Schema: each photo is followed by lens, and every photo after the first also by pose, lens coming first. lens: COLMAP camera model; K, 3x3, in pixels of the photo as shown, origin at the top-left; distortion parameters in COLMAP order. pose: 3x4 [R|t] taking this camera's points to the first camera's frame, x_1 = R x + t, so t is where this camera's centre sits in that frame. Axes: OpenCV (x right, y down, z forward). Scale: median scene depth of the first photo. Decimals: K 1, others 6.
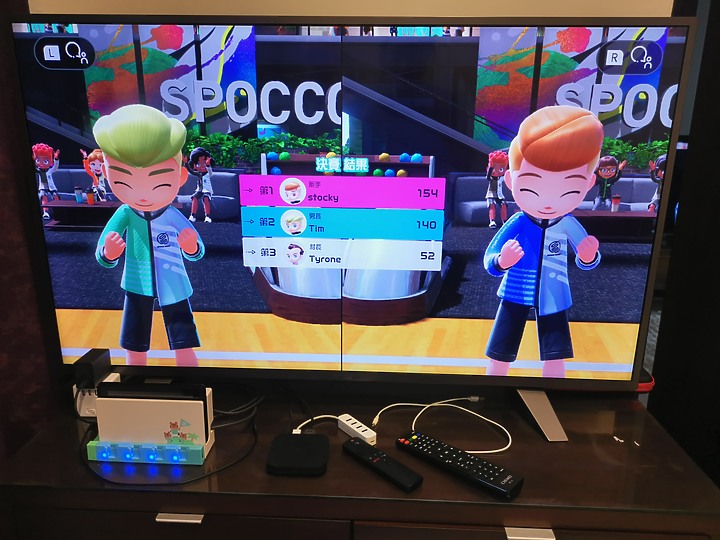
lens RADIAL K [[566.8, 0, 357.5], [0, 566.8, 269.7], [0, 0, 1]] dist [0.035546, -0.046216]
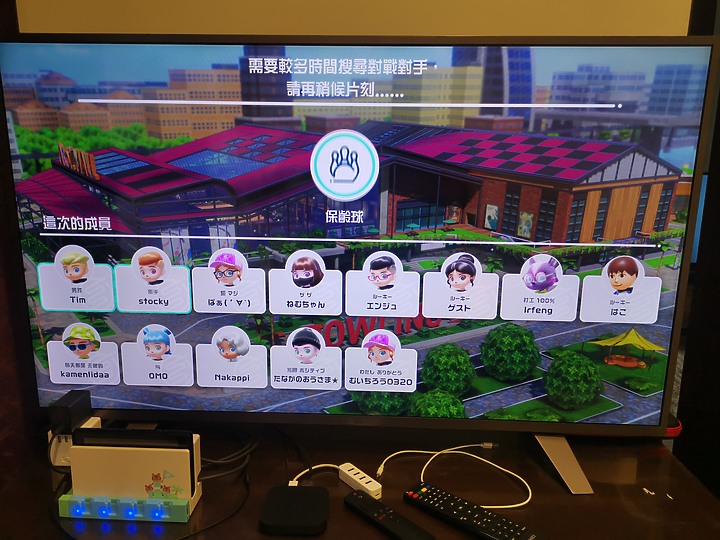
lens RADIAL K [[566.8, 0, 358.1], [0, 566.8, 268.0], [0, 0, 1]] dist [0.035546, -0.046216]
pose [[0.999991, 0.000755, 0.004225, -0.008401], [-0.000455, 0.997511, -0.070513, 0.007850], [-0.004267, 0.070510, 0.997502, 0.077792]]
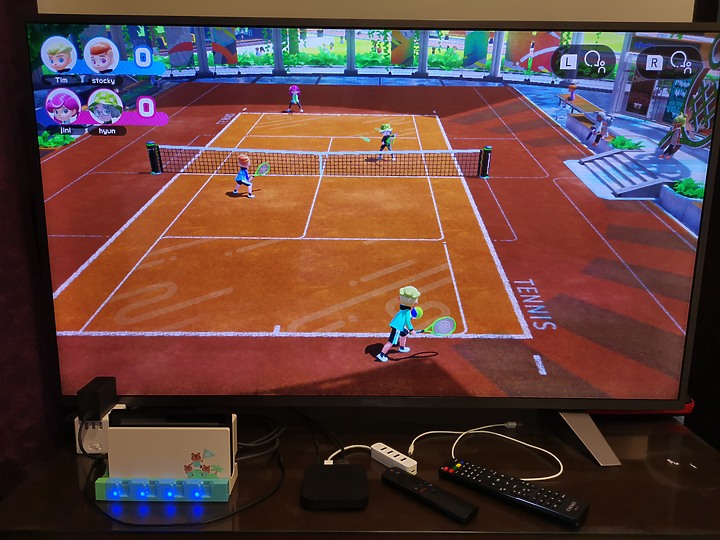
lens RADIAL K [[566.8, 0, 358.4], [0, 566.8, 270.6], [0, 0, 1]] dist [0.035546, -0.046216]
pose [[0.998504, -0.008220, 0.054049, -0.110873], [0.012837, 0.996243, -0.085643, 0.061080], [-0.053142, 0.086208, 0.994859, 0.073360]]
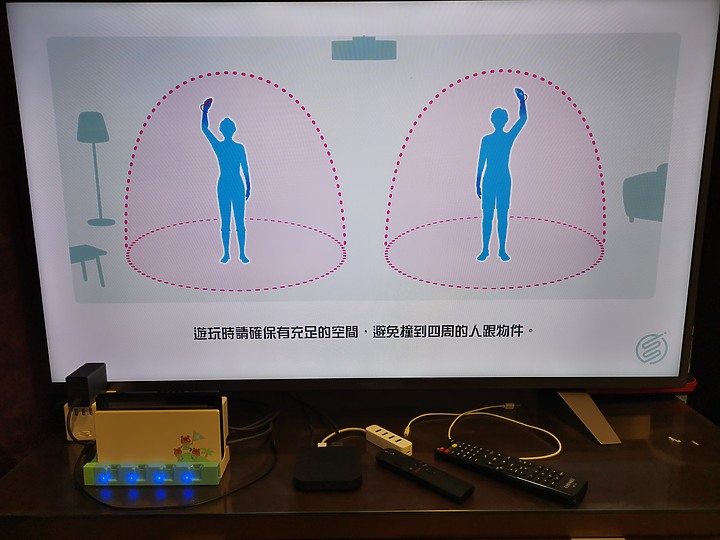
lens RADIAL K [[566.8, 0, 359.1], [0, 566.8, 269.8], [0, 0, 1]] dist [0.035546, -0.046216]
pose [[0.998526, -0.026013, 0.047627, -0.088310], [0.029934, 0.996053, -0.083565, 0.092121], [-0.045266, 0.084868, 0.995363, 0.093706]]
